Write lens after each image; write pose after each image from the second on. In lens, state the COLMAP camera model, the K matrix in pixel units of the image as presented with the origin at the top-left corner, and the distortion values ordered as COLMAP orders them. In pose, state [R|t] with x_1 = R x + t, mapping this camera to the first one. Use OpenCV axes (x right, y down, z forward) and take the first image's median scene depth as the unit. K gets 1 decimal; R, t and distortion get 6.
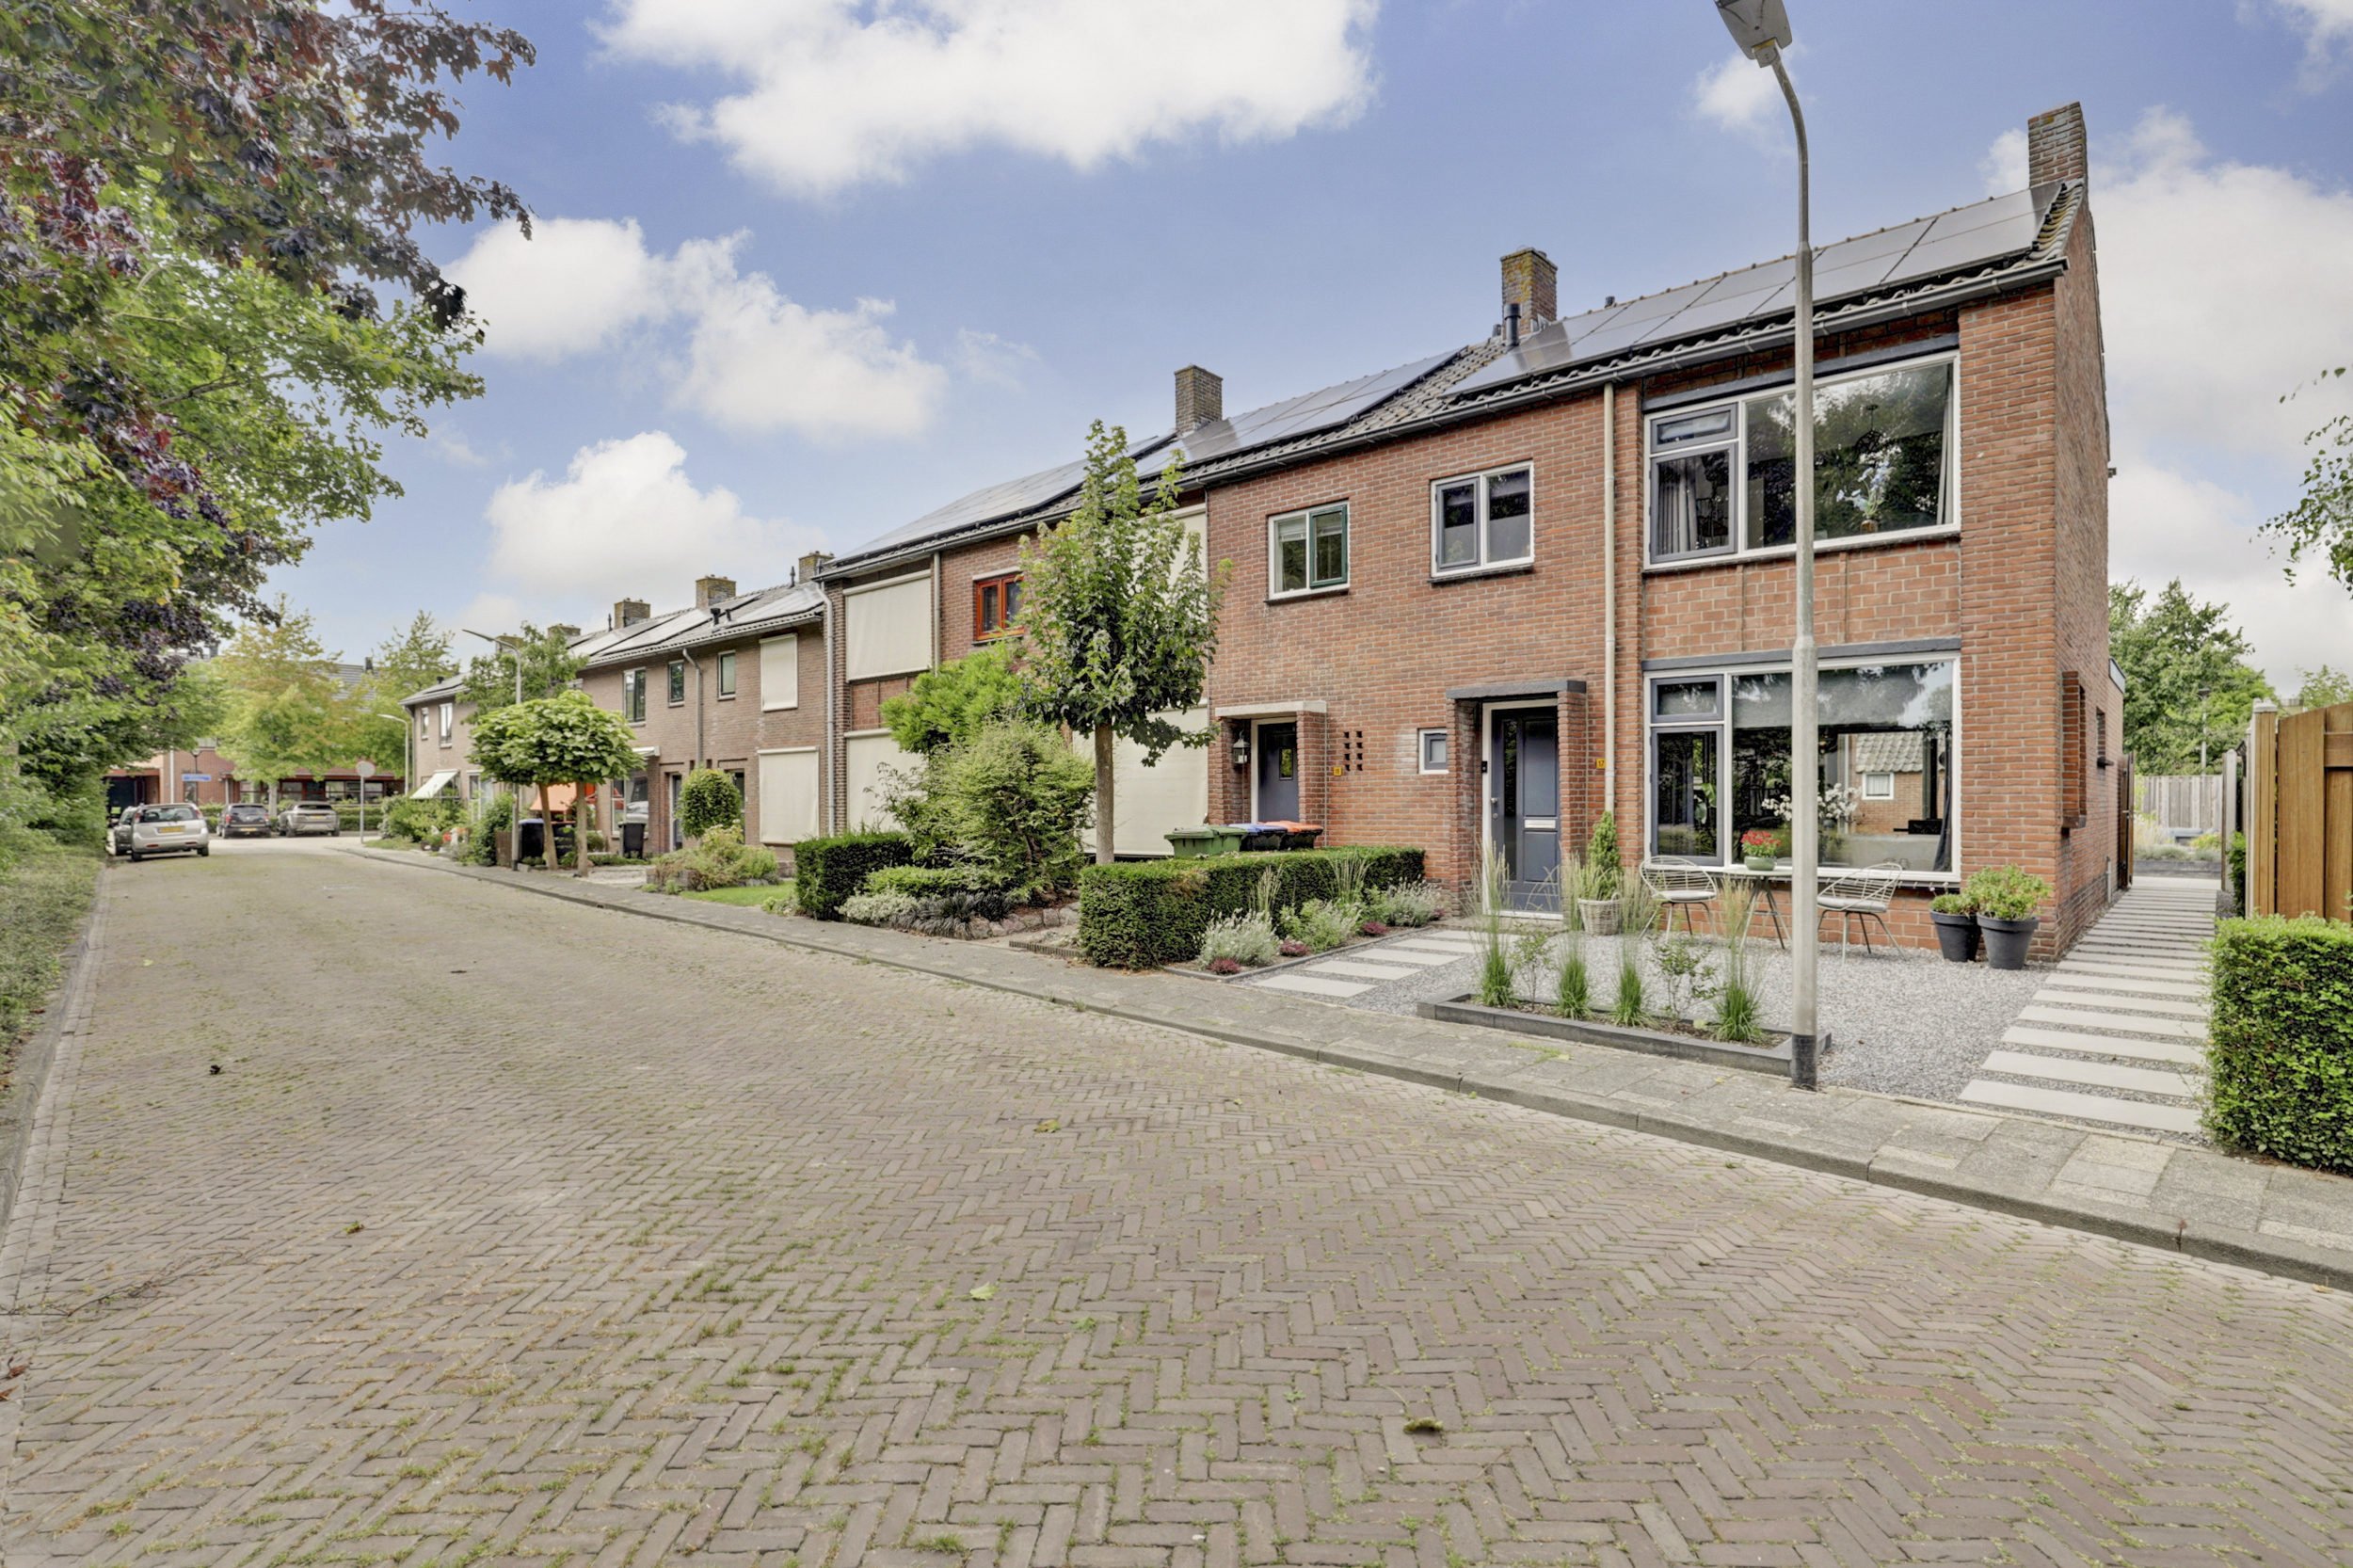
lens RADIAL K [[1134.7, 0, 1176.5], [0, 1134.7, 784.0], [0, 0, 1]] dist [-0.002600, -0.000625]
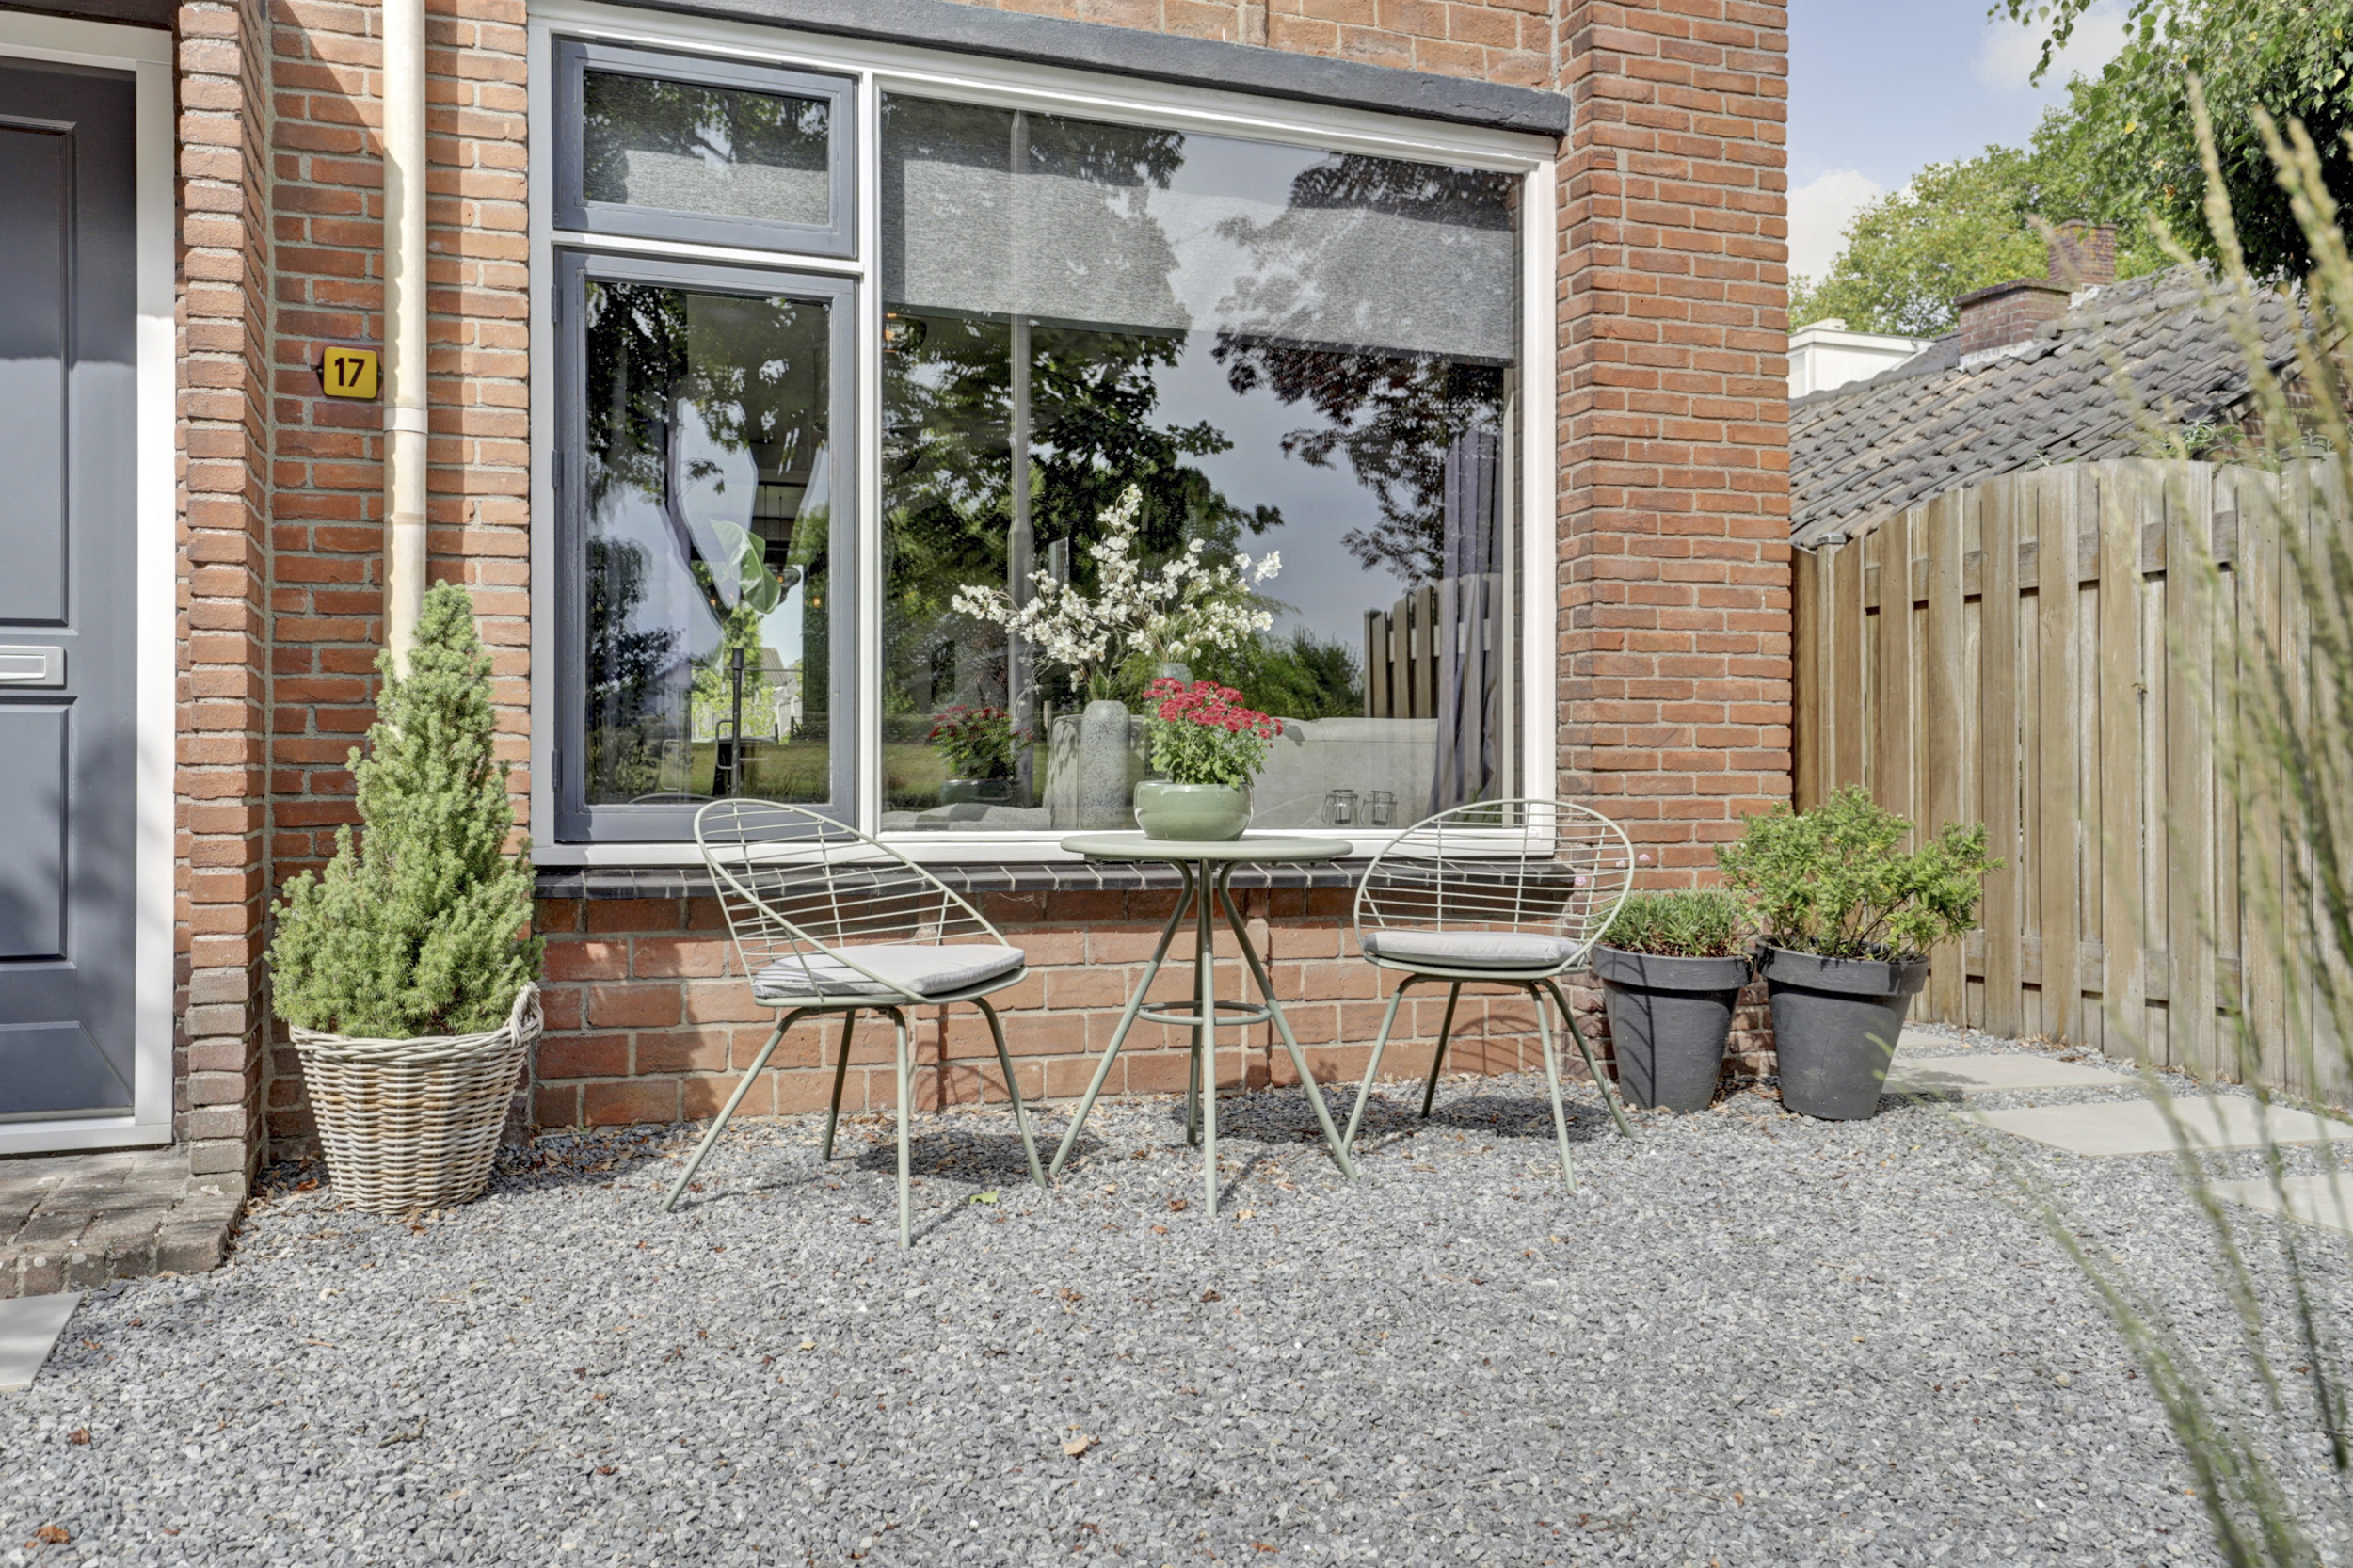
lens RADIAL K [[1909.5, 0, 1176.5], [0, 1909.5, 784.0], [0, 0, 1]] dist [0.013844, 0.009203]
pose [[0.462468, -0.000503, 0.886636, 0.132748], [-0.013938, 0.999872, 0.007838, 0.052815], [-0.886526, -0.015983, 0.462402, 0.705438]]
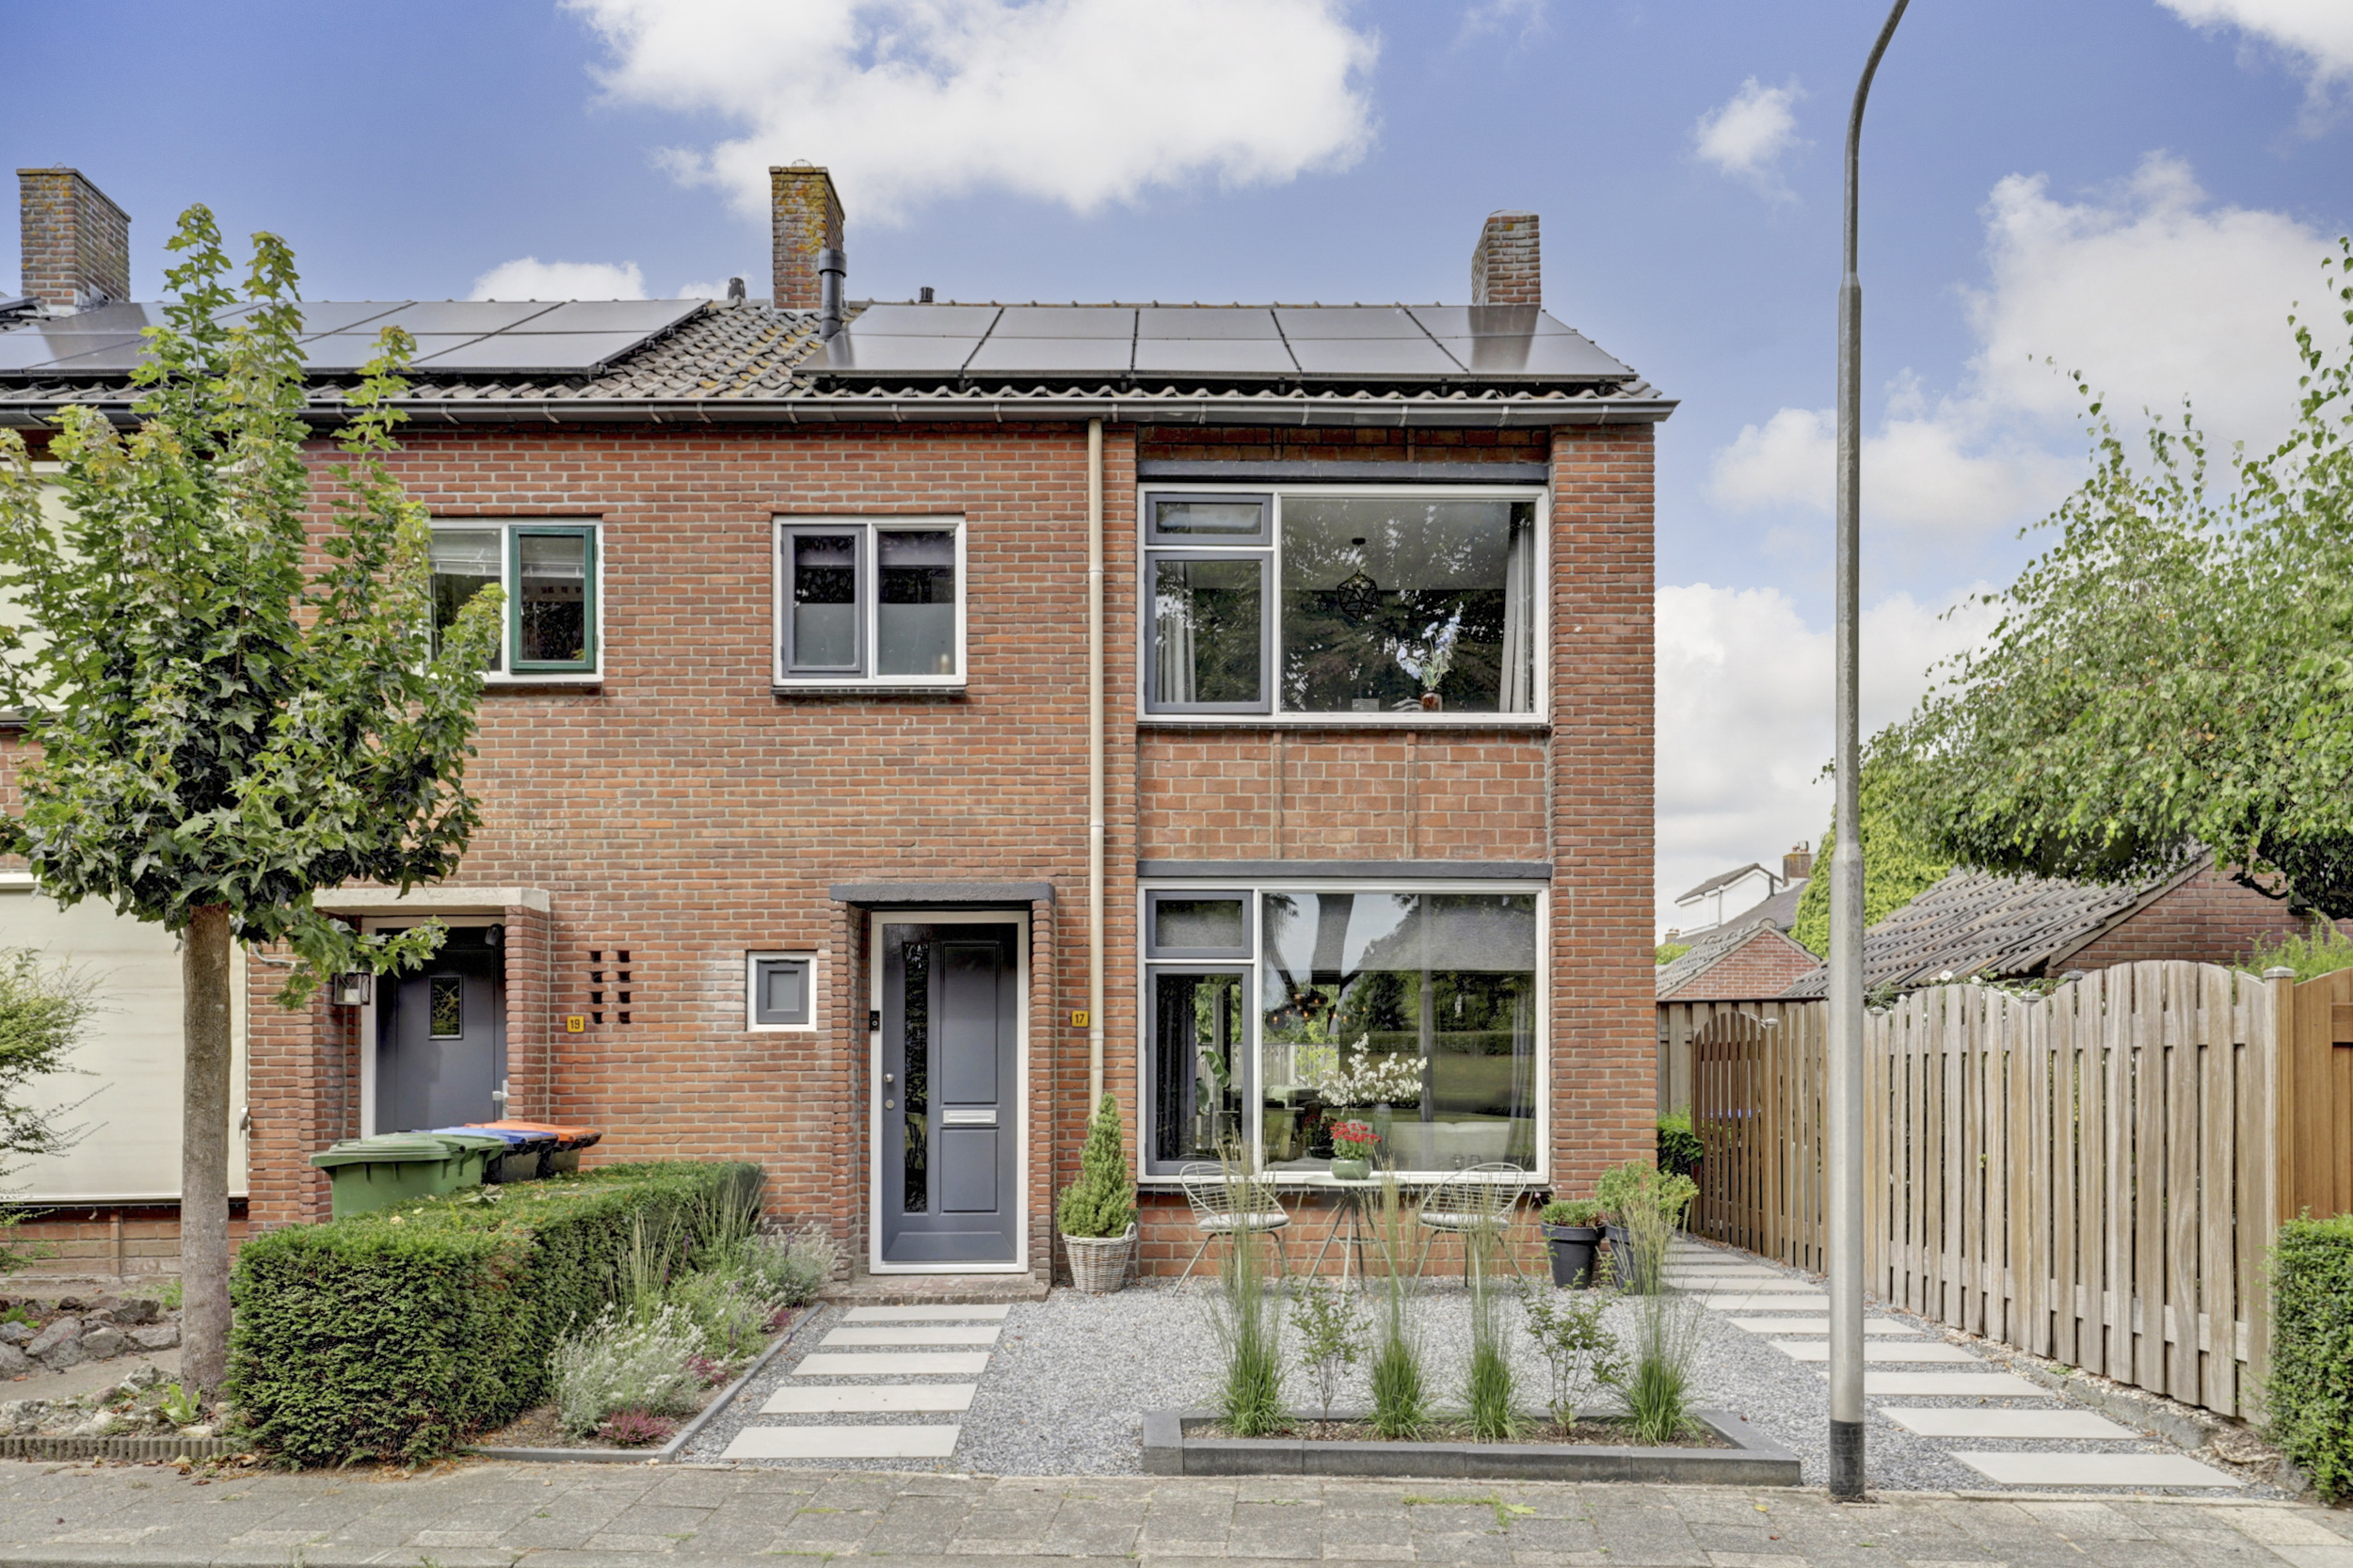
lens RADIAL K [[1755.8, 0, 1179.9], [0, 1755.8, 1021.2], [0, 0, 1]] dist [0.027561, -0.008167]
pose [[0.744632, 0.017610, 0.667243, -0.236342], [-0.007073, 0.999804, -0.018495, 0.000696], [-0.667438, 0.009053, 0.744611, 0.238717]]
